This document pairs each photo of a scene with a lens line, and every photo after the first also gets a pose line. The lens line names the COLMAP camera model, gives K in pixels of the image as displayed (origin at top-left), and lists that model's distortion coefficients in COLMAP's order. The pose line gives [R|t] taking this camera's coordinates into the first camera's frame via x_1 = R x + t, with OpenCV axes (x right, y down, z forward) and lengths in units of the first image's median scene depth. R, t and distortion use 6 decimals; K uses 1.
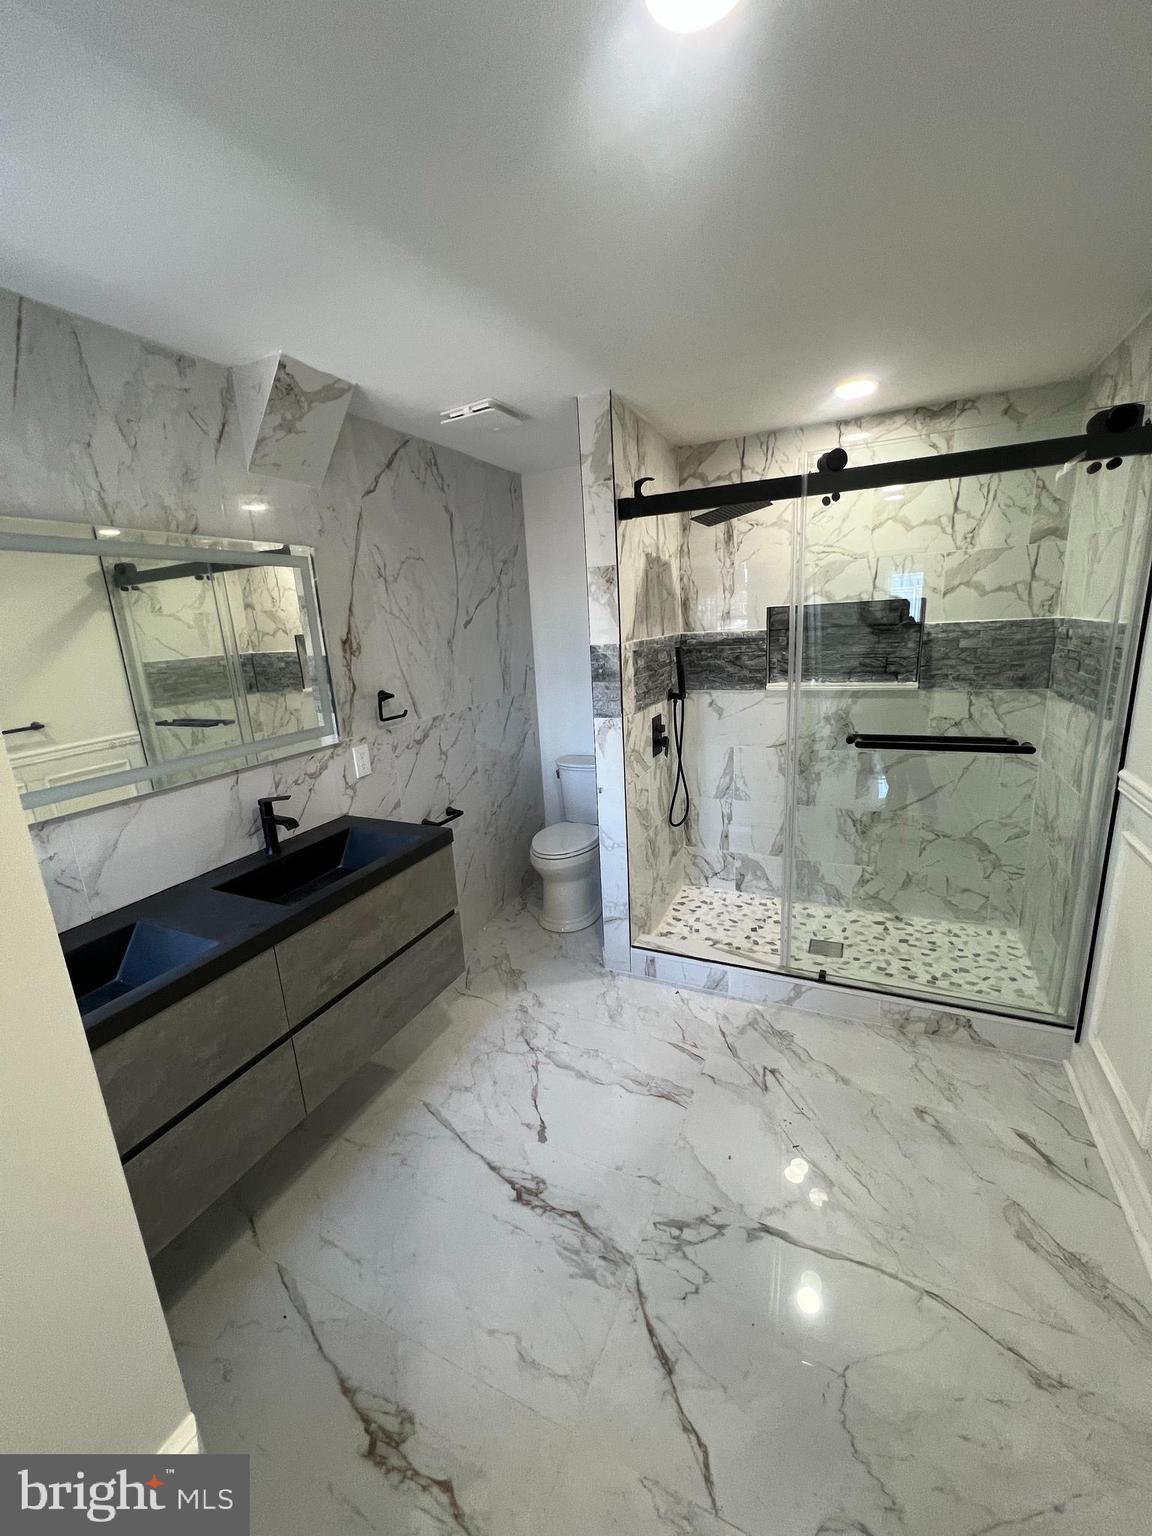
lens RADIAL K [[612.9, 0, 572.7], [0, 612.9, 768.1], [0, 0, 1]] dist [-0.000036, -0.000064]
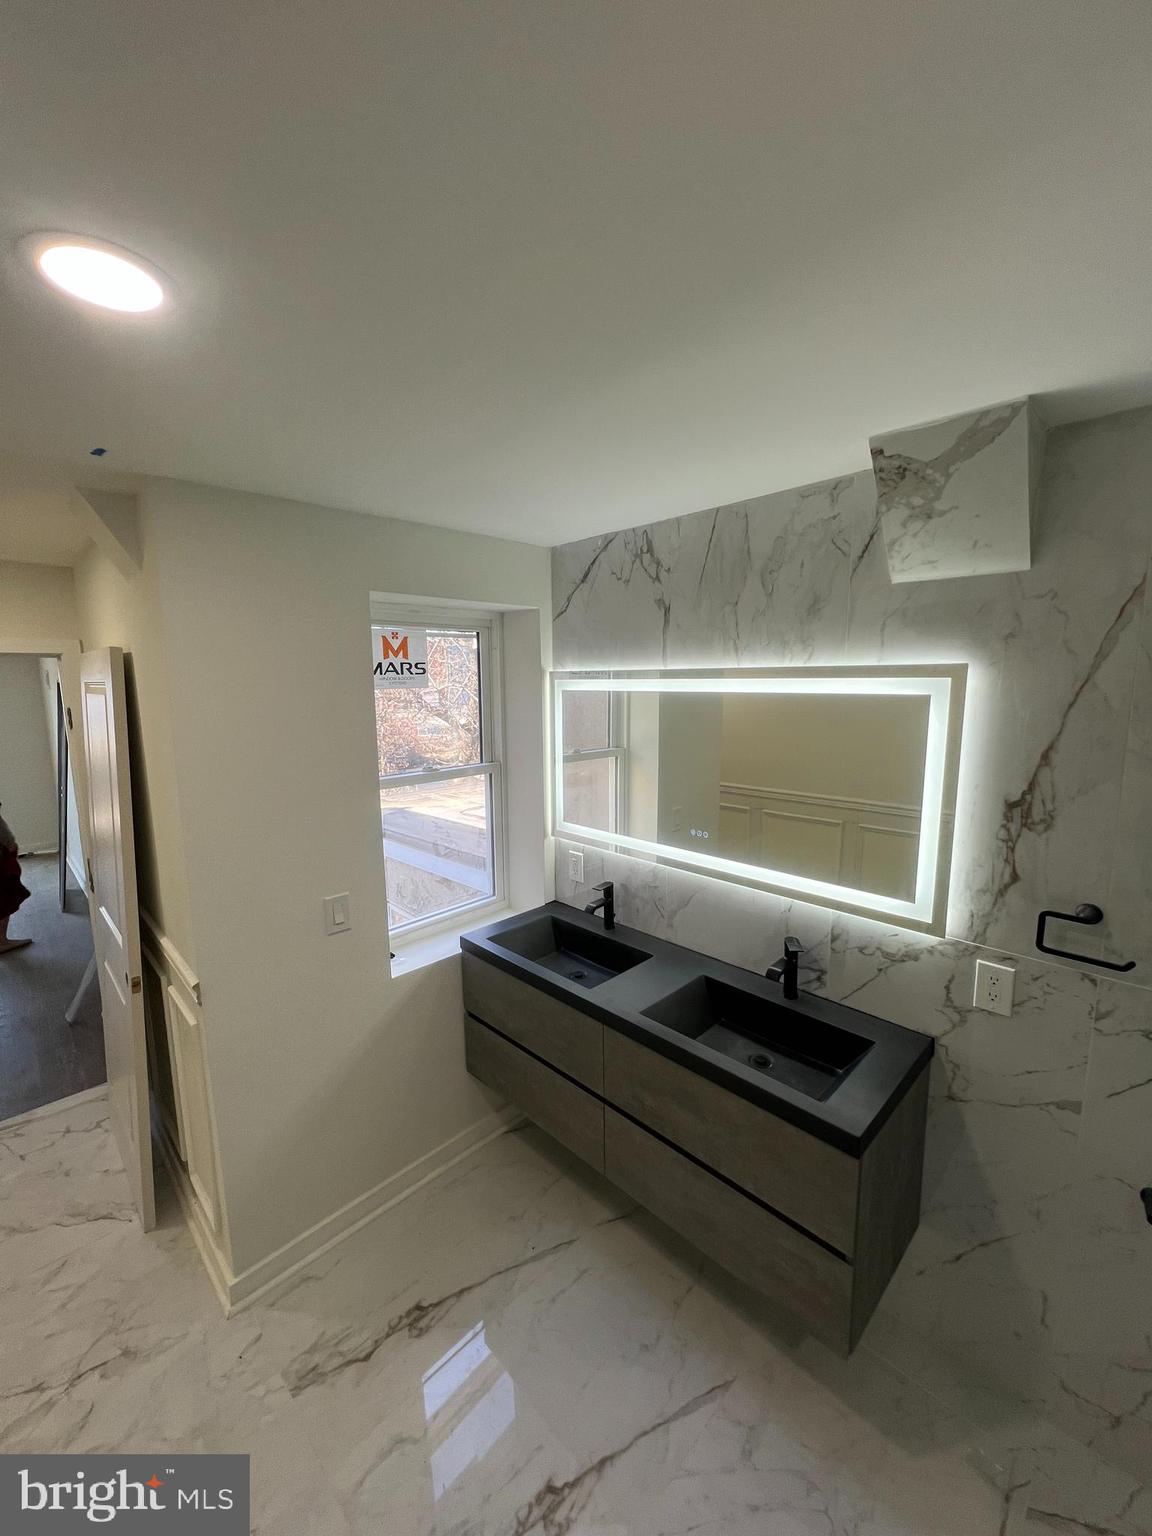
lens RADIAL K [[612.9, 0, 572.7], [0, 612.9, 768.1], [0, 0, 1]] dist [-0.000036, -0.000064]
pose [[-0.348994, 0.197924, -0.915985, 0.463516], [-0.190806, 0.941960, 0.276234, -0.436628], [0.917494, 0.271179, -0.290974, 1.014443]]
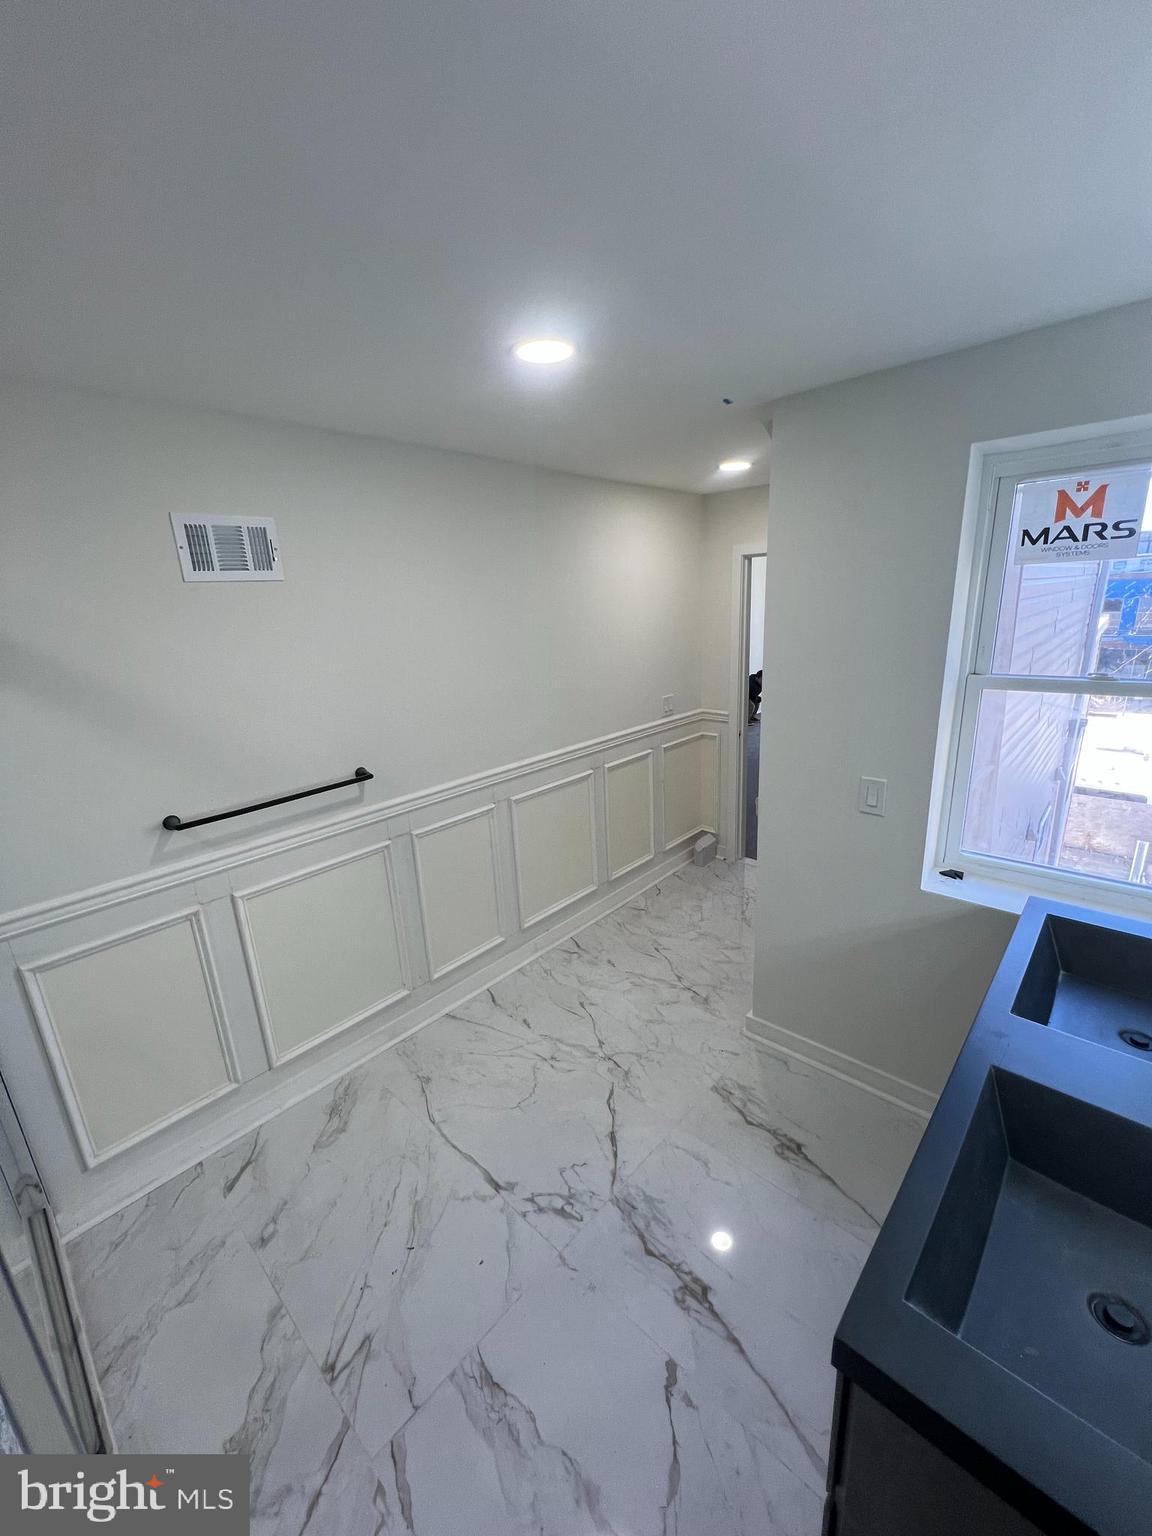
lens RADIAL K [[612.9, 0, 572.7], [0, 612.9, 768.1], [0, 0, 1]] dist [-0.000036, -0.000064]
pose [[-0.945952, 0.015845, 0.323921, -0.215515], [0.173183, 0.869150, 0.463234, -0.470238], [-0.274196, 0.494294, -0.824918, 1.450683]]
